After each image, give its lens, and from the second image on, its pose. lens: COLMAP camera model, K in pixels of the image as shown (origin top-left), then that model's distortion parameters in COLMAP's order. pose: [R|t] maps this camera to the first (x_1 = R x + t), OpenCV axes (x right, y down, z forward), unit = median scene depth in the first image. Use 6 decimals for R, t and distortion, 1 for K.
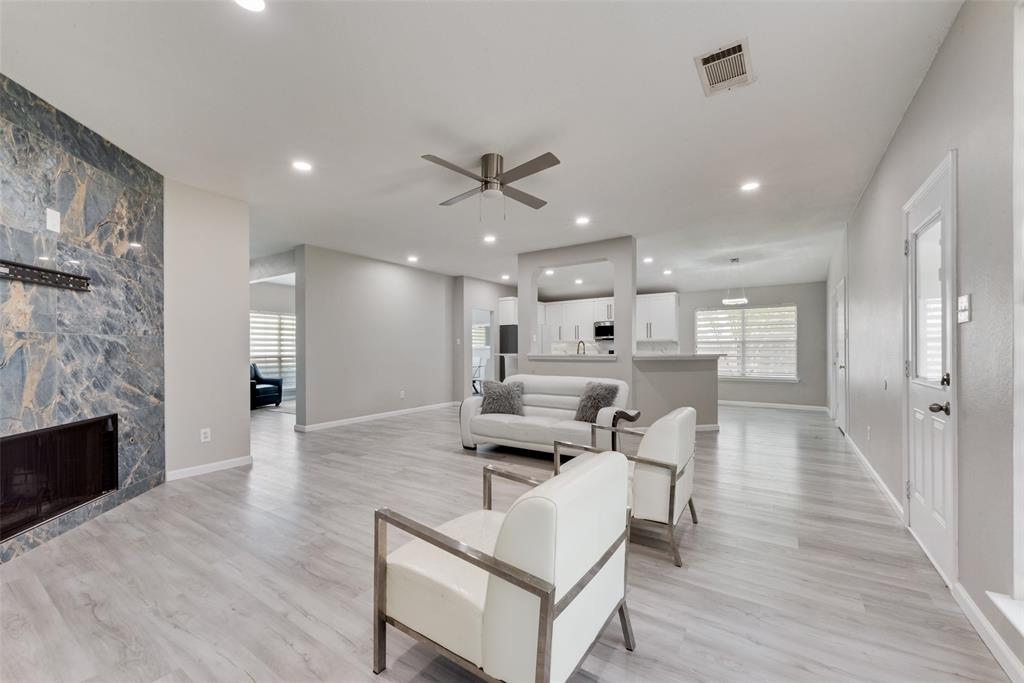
lens RADIAL K [[405.7, 0, 505.9], [0, 405.7, 345.7], [0, 0, 1]] dist [0.006709, -0.000951]
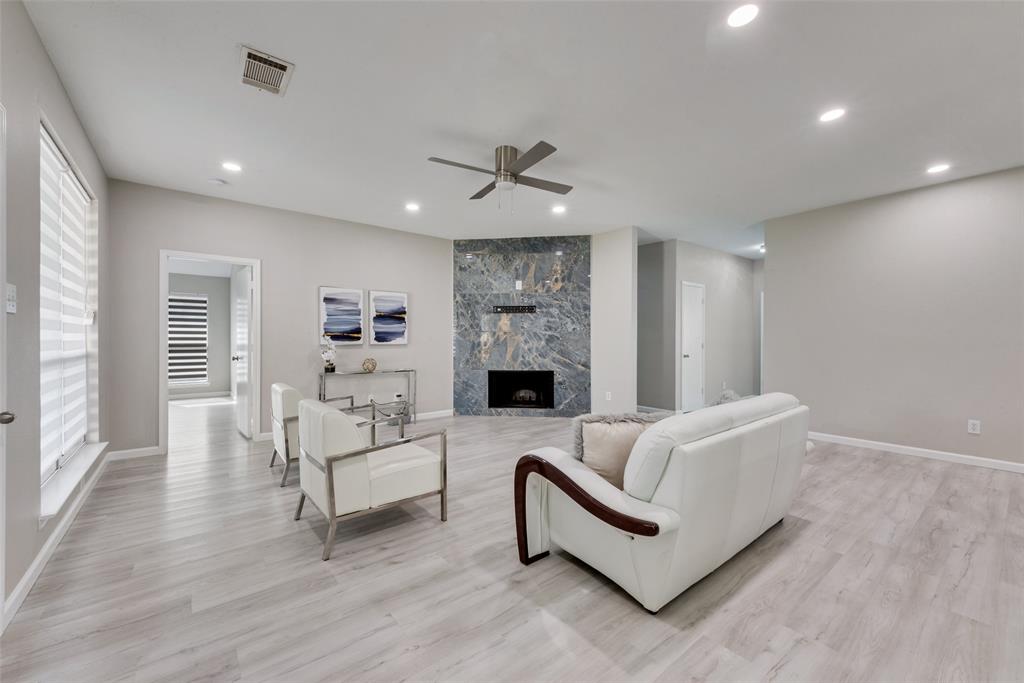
lens RADIAL K [[405.7, 0, 519.4], [0, 405.7, 338.3], [0, 0, 1]] dist [0.006709, -0.000951]
pose [[-0.286932, 0.000239, -0.957951, 1.044447], [0.006998, 0.999974, -0.001847, 0.010803], [0.957925, -0.007234, -0.286926, 1.484319]]
